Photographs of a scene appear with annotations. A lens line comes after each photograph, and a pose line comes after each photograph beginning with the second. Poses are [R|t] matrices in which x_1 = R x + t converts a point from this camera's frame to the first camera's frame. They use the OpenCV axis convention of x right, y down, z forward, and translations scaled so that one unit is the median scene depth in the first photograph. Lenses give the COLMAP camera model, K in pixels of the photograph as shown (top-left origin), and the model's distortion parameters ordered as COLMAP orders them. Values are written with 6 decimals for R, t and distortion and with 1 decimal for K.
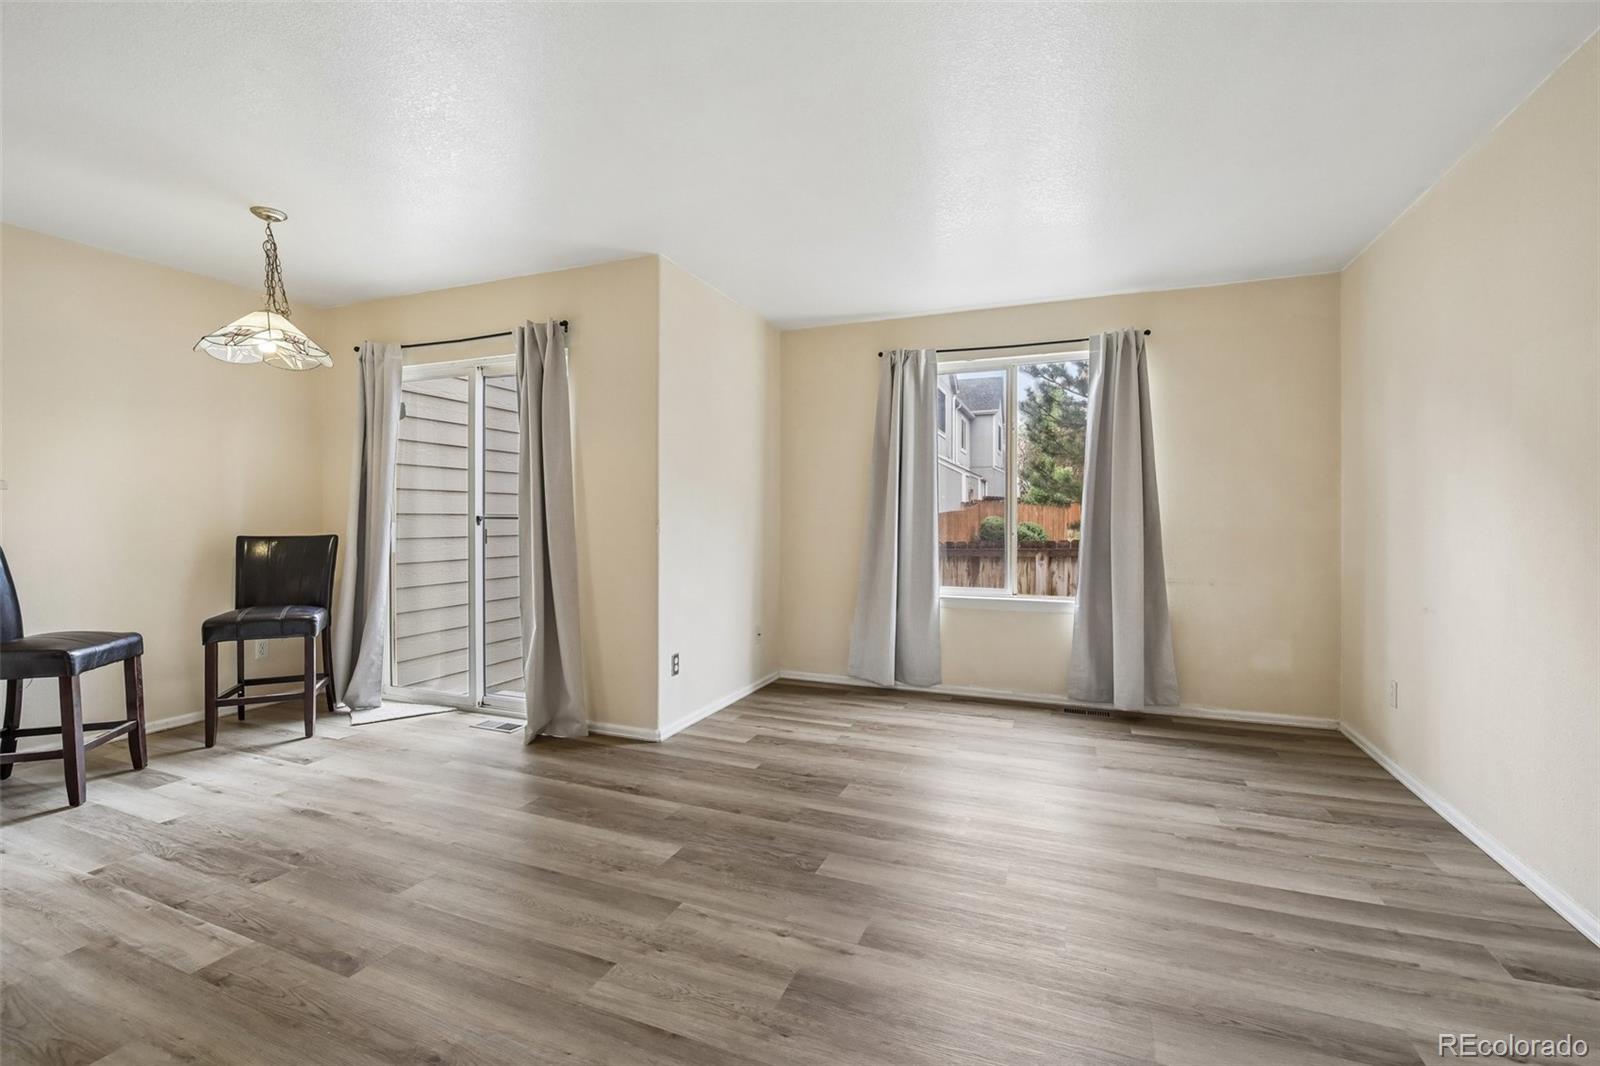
lens RADIAL K [[691.0, 0, 808.7], [0, 691.0, 503.1], [0, 0, 1]] dist [-0.008329, -0.006875]
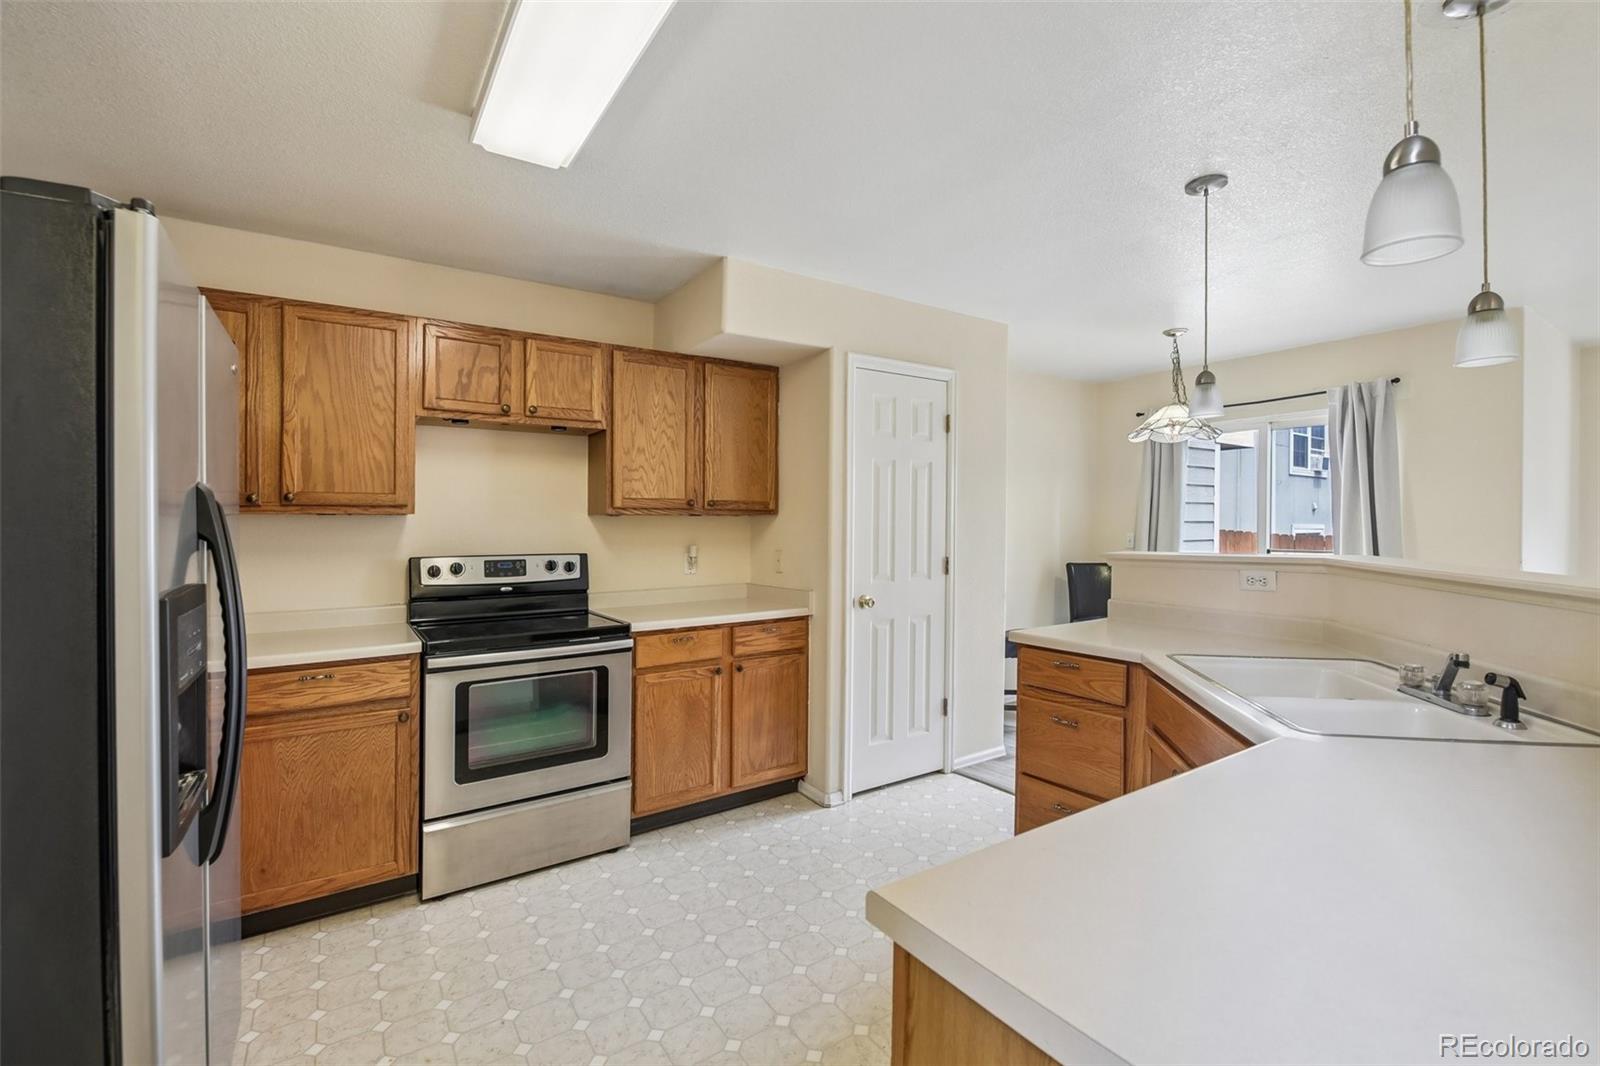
lens RADIAL K [[691.0, 0, 812.9], [0, 691.0, 534.6], [0, 0, 1]] dist [-0.008329, -0.006875]
pose [[0.820660, -0.003121, -0.571408, -0.530792], [0.025331, 0.999201, 0.030923, -0.072931], [0.570855, -0.039852, 0.820083, -0.483702]]
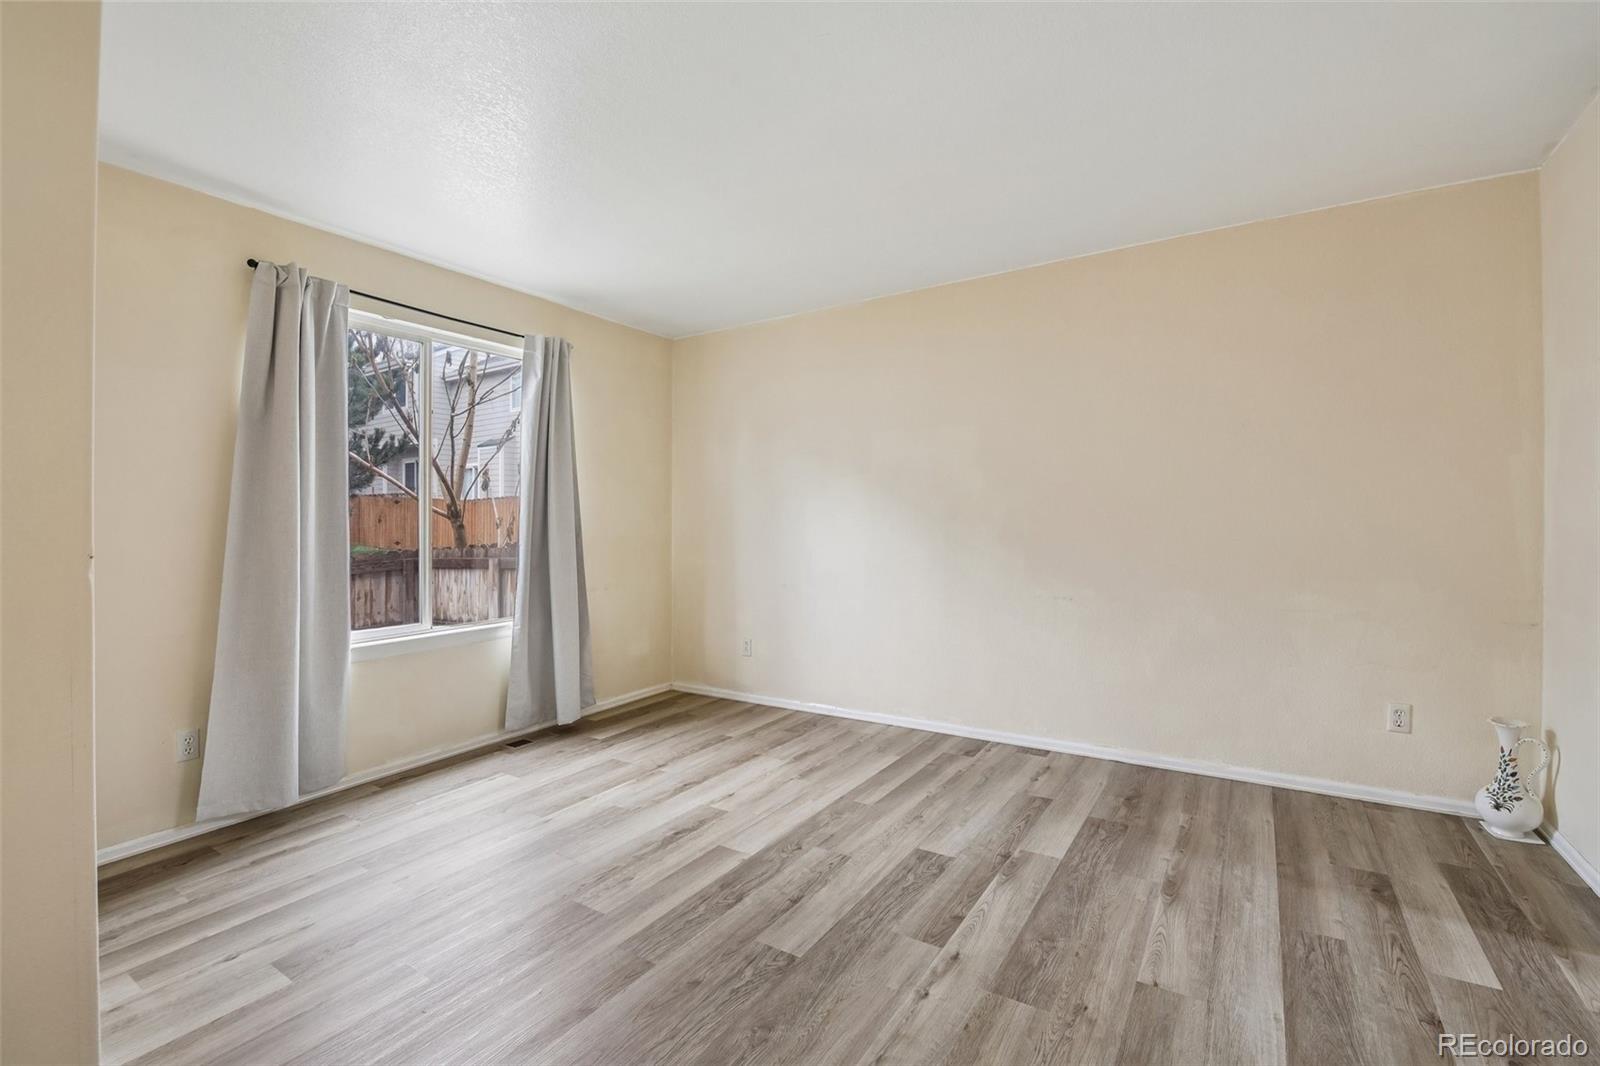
lens RADIAL K [[691.0, 0, 802.8], [0, 691.0, 535.9], [0, 0, 1]] dist [-0.008329, -0.006875]
pose [[0.199722, -0.019613, 0.979656, -0.519727], [-0.007563, 0.999739, 0.021557, 0.006974], [-0.979823, -0.011715, 0.199522, 0.547438]]
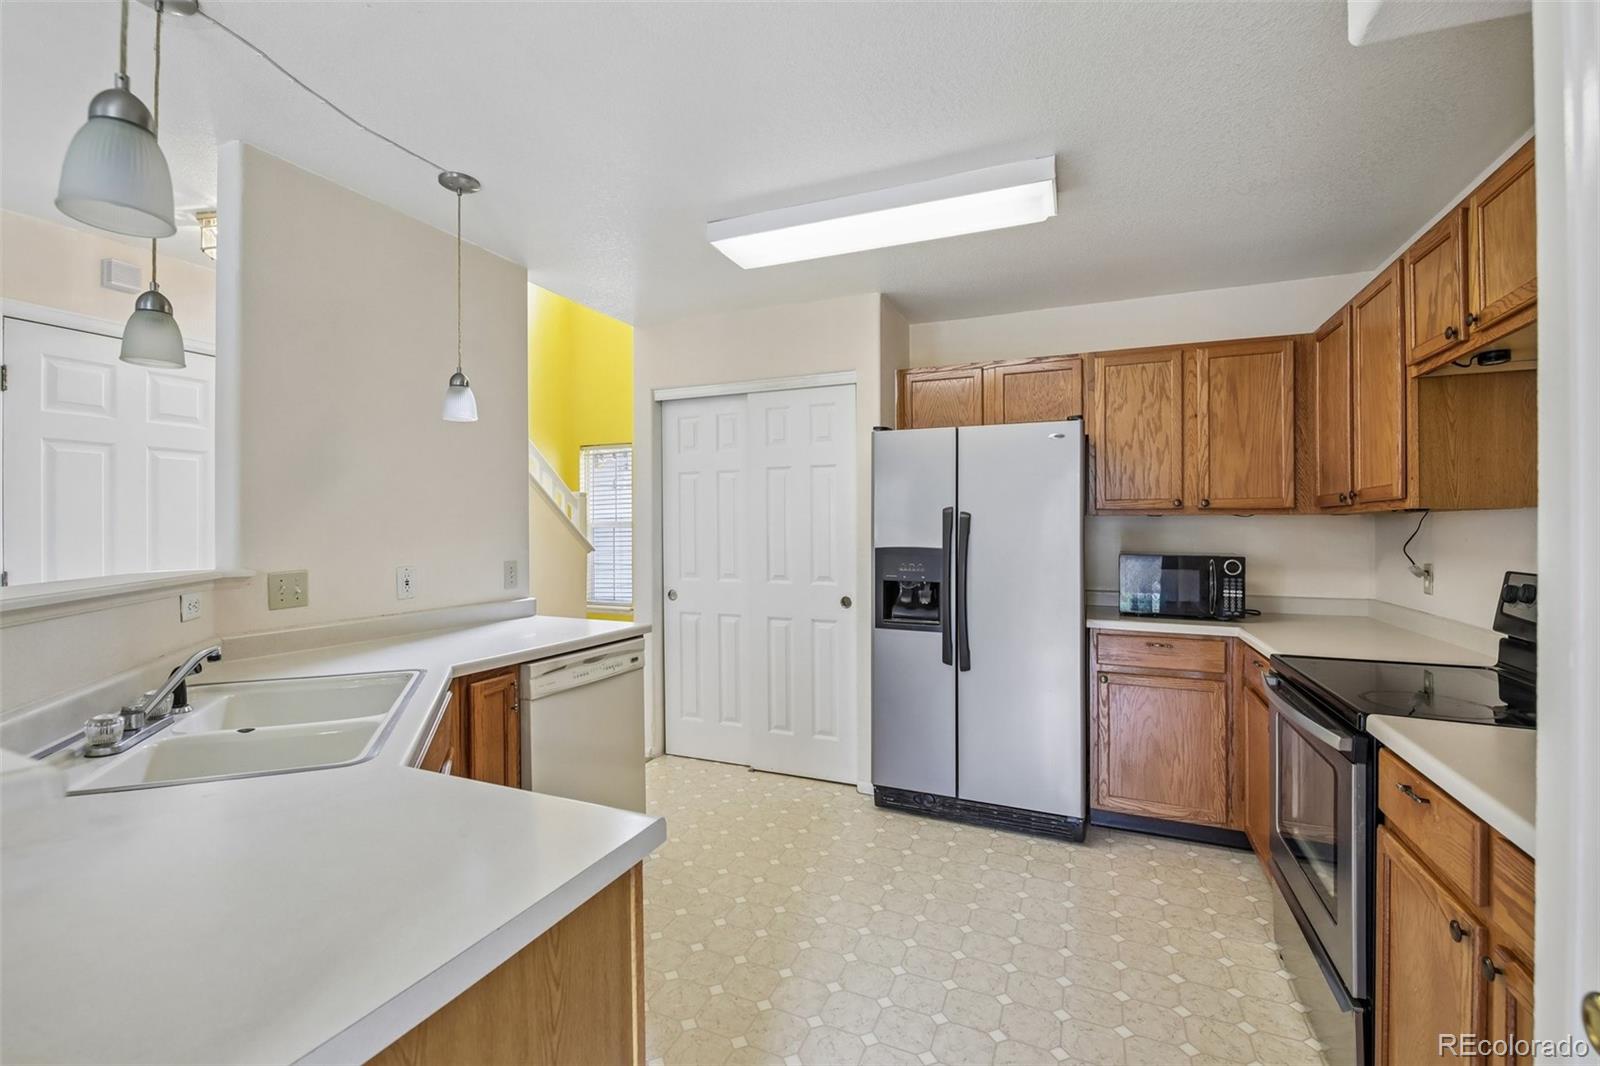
lens RADIAL K [[691.0, 0, 802.9], [0, 691.0, 535.2], [0, 0, 1]] dist [-0.008329, -0.006875]
pose [[-0.999321, -0.009831, 0.035505, -0.854741], [-0.010088, 0.999924, -0.007066, -0.050001], [-0.035433, -0.007419, -0.999345, 0.524852]]
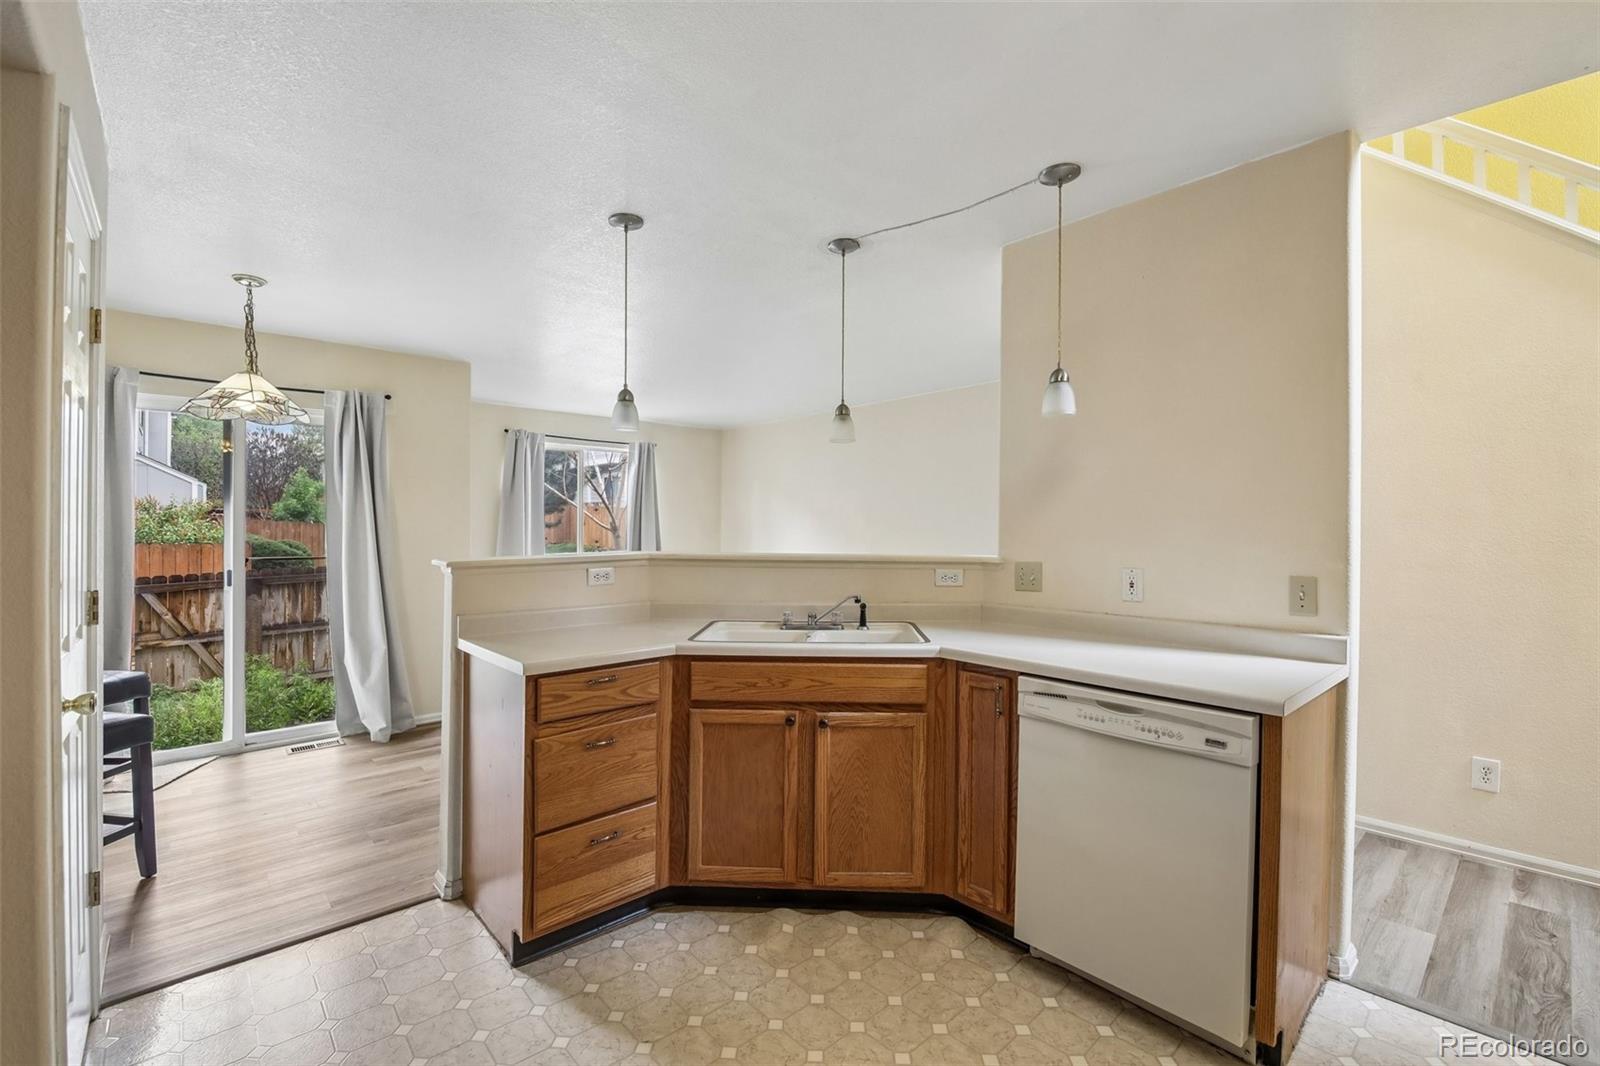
lens RADIAL K [[691.0, 0, 808.9], [0, 691.0, 532.4], [0, 0, 1]] dist [-0.008329, -0.006875]
pose [[0.434607, -0.012185, 0.900538, -1.191178], [-0.013983, 0.999697, 0.020275, -0.063724], [-0.900512, -0.021404, 0.434305, -0.216397]]
